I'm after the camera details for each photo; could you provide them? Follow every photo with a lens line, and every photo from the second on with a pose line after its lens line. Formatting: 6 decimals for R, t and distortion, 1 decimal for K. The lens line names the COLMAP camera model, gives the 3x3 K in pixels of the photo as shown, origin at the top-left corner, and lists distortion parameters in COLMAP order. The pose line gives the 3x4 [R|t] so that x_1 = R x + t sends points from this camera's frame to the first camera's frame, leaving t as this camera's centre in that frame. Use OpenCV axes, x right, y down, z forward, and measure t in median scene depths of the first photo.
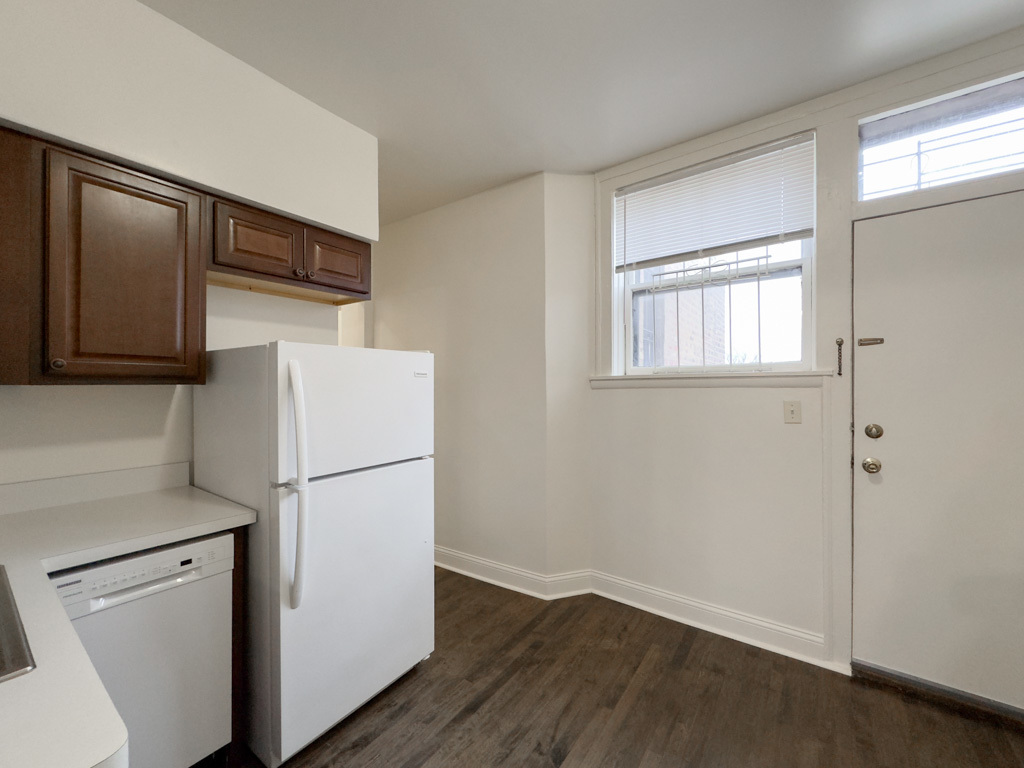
lens RADIAL K [[422.1, 0, 512.0], [0, 422.1, 384.0], [0, 0, 1]] dist [-0.000131, -0.000070]
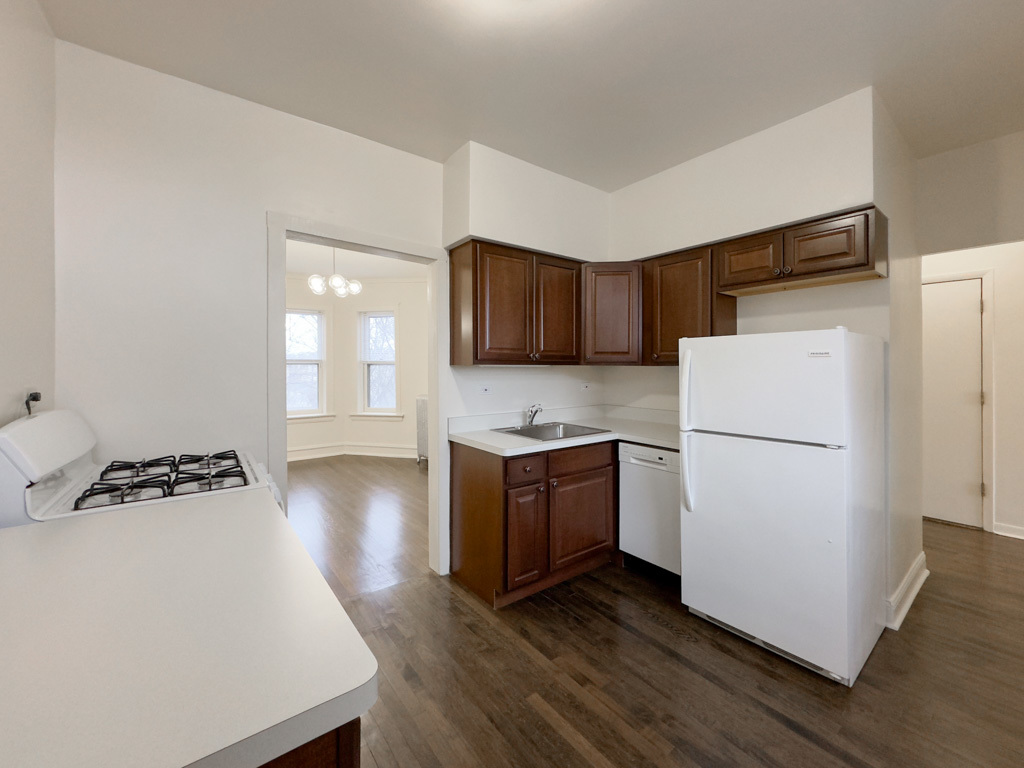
lens RADIAL K [[411.8, 0, 517.5], [0, 411.8, 375.0], [0, 0, 1]] dist [-0.000058, 0.000034]
pose [[-0.283299, 0.015360, -0.958909, 0.596159], [-0.001655, 0.999862, 0.016505, 0.007758], [0.959030, 0.006263, -0.283234, 0.454496]]
